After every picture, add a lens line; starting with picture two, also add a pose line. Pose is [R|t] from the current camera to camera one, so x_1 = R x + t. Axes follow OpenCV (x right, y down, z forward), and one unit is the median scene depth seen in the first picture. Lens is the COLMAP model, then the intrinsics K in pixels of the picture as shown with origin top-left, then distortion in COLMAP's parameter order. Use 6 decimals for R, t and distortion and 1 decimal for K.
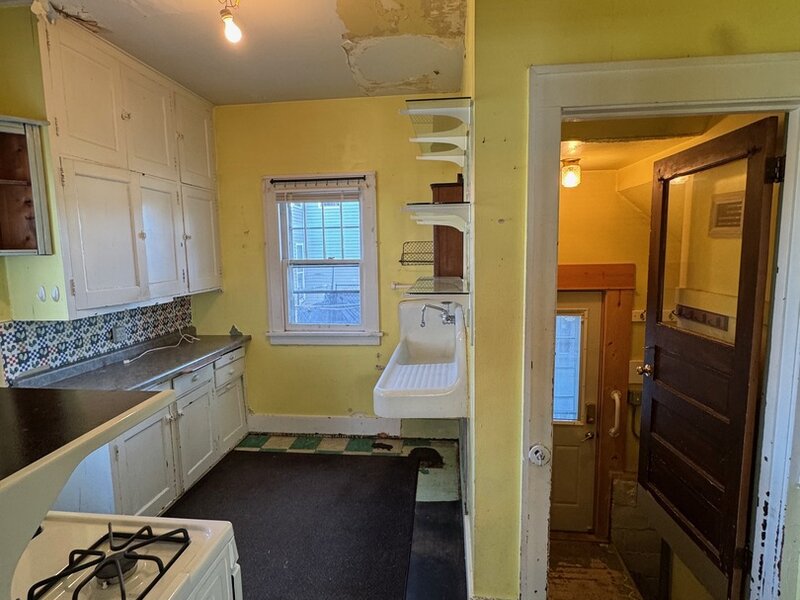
lens RADIAL K [[428.9, 0, 399.8], [0, 428.9, 297.8], [0, 0, 1]] dist [0.005919, -0.001364]
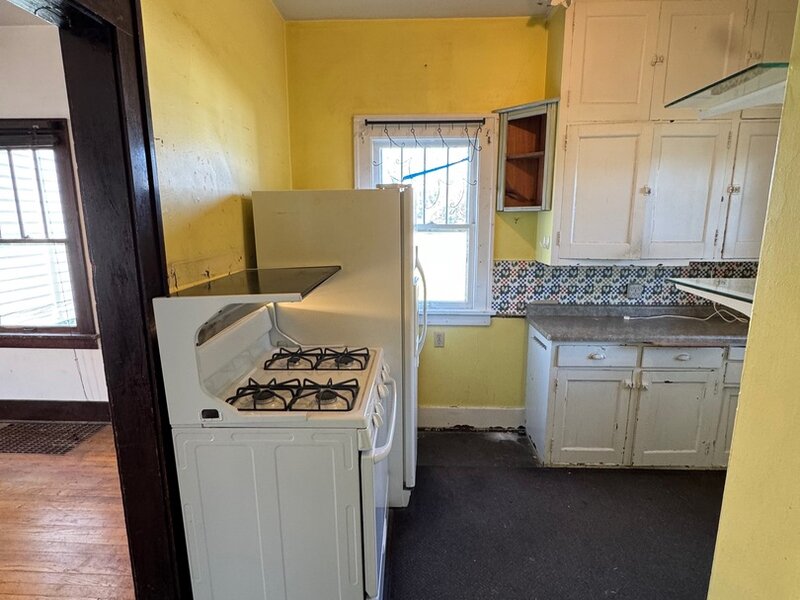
lens RADIAL K [[428.9, 0, 400.2], [0, 428.9, 298.3], [0, 0, 1]] dist [0.005919, -0.001364]
pose [[0.082103, 0.202074, -0.975923, 0.324616], [-0.107848, 0.975280, 0.192867, -0.037558], [0.990771, 0.089416, 0.101867, 0.385870]]
